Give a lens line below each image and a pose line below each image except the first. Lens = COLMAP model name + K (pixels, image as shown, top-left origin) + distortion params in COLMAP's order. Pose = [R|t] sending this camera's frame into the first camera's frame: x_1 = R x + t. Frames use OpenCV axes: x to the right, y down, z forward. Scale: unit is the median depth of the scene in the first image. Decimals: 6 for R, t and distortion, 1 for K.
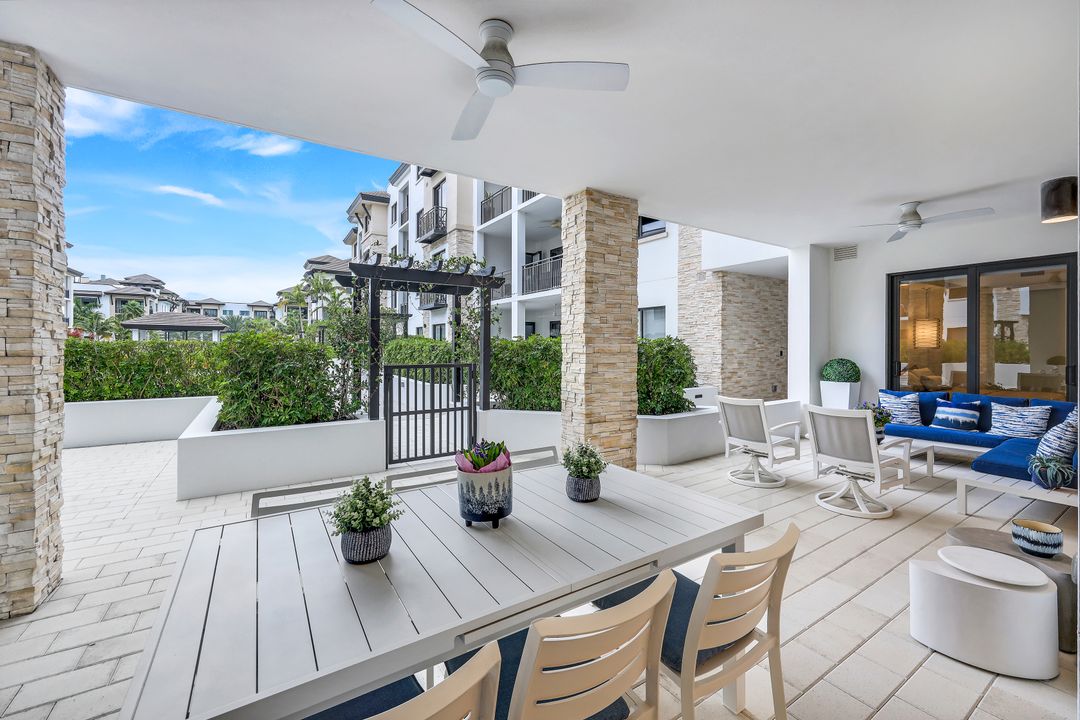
lens RADIAL K [[442.6, 0, 541.9], [0, 442.6, 349.6], [0, 0, 1]] dist [-0.000066, -0.000010]
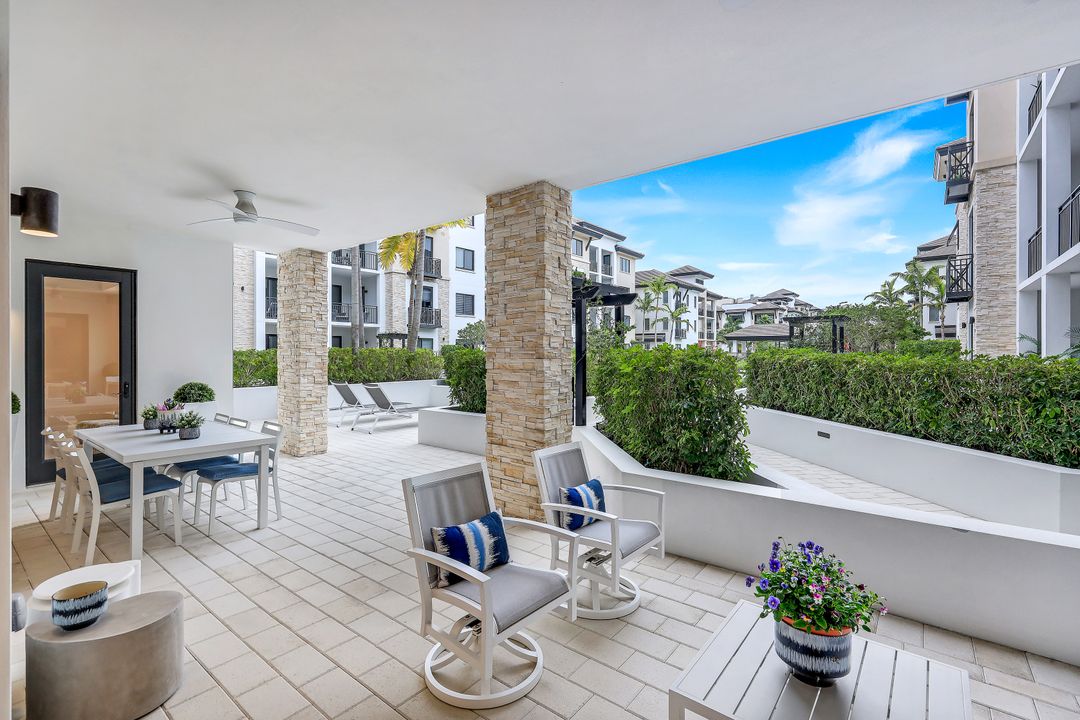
lens RADIAL K [[488.1, 0, 540.0], [0, 488.1, 360.0], [0, 0, 1]] dist [0.001058, 0.000081]
pose [[0.315519, 0.011172, -0.948854, 0.146237], [-0.007024, 0.999931, 0.009437, -0.002843], [0.948893, 0.003687, 0.315575, 0.099438]]
